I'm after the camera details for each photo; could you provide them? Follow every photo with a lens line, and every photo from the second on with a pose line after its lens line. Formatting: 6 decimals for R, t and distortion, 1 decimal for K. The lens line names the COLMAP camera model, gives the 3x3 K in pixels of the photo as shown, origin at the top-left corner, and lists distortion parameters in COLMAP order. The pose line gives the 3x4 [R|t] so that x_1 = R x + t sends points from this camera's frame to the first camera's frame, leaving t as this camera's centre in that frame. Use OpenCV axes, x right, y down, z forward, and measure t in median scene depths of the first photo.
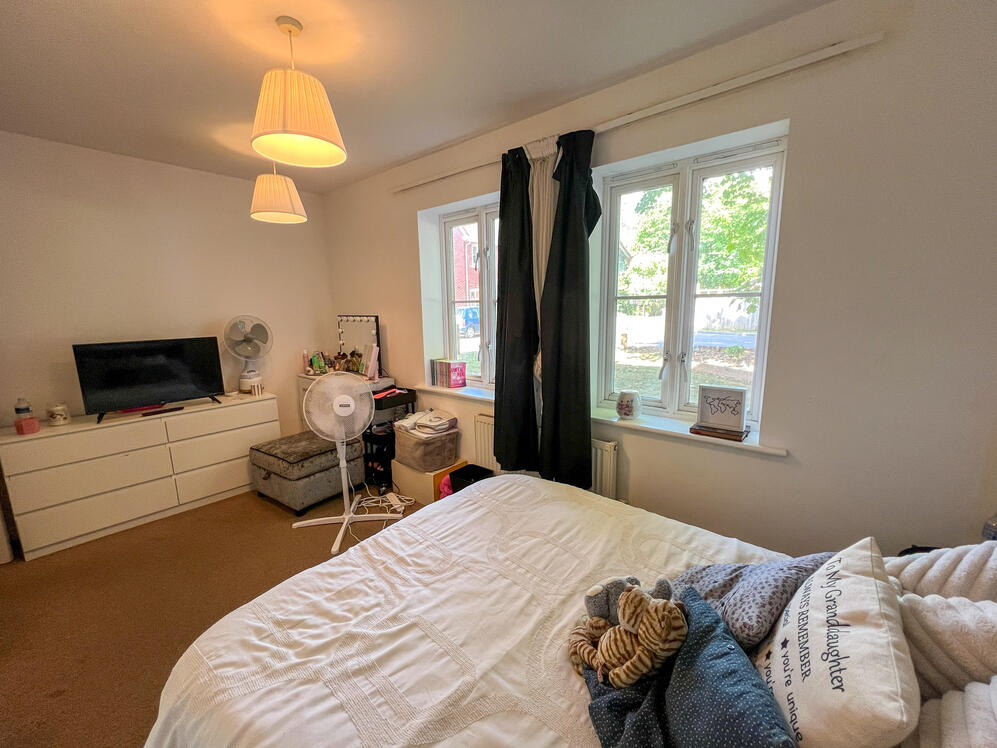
lens RADIAL K [[401.6, 0, 500.2], [0, 401.6, 376.6], [0, 0, 1]] dist [0.001366, 0.000025]
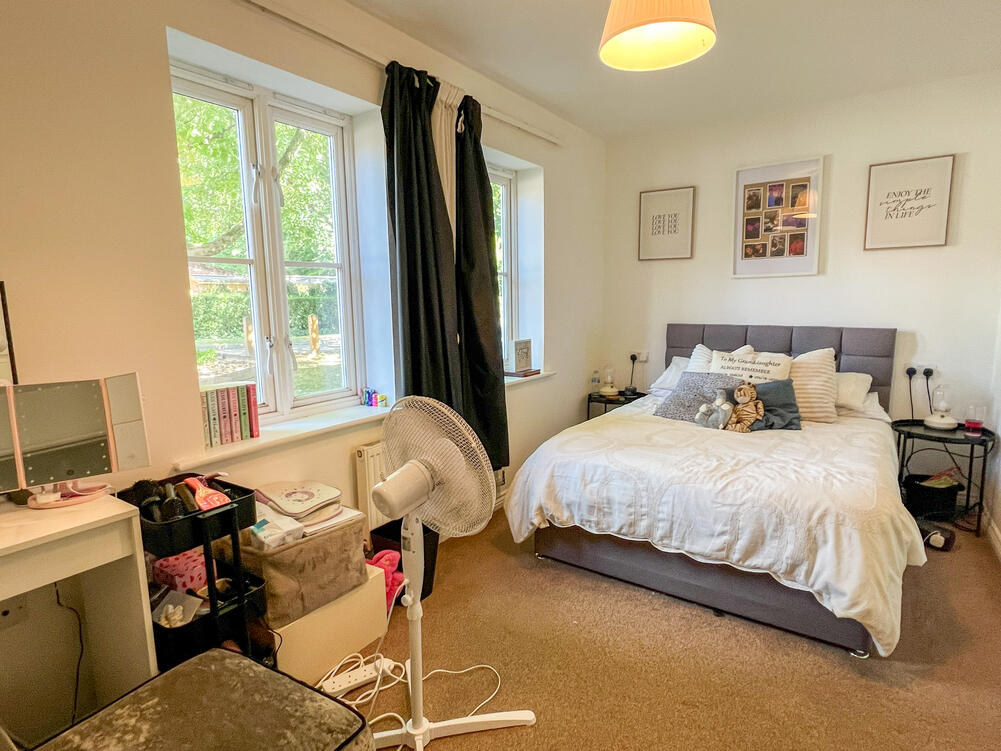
lens RADIAL K [[537.5, 0, 499.6], [0, 537.5, 372.4], [0, 0, 1]] dist [-0.000203, 0.000102]
pose [[-0.082479, -0.116700, 0.989736, -1.640845], [0.190298, 0.973003, 0.130585, -0.153564], [-0.978256, 0.199116, -0.058044, 1.554293]]
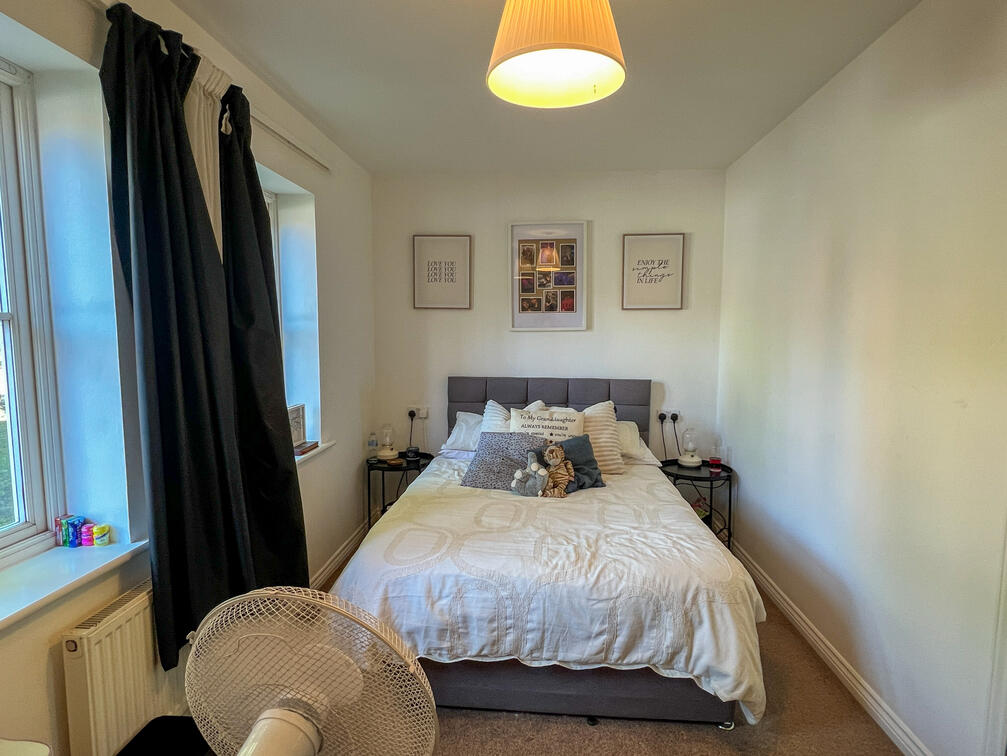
lens RADIAL K [[540.7, 0, 502.4], [0, 540.7, 376.3], [0, 0, 1]] dist [-0.000203, 0.000102]
pose [[-0.575310, -0.052797, 0.816229, -1.227191], [0.154100, 0.973048, 0.171556, -0.279679], [-0.803288, 0.224479, -0.551669, 1.725002]]
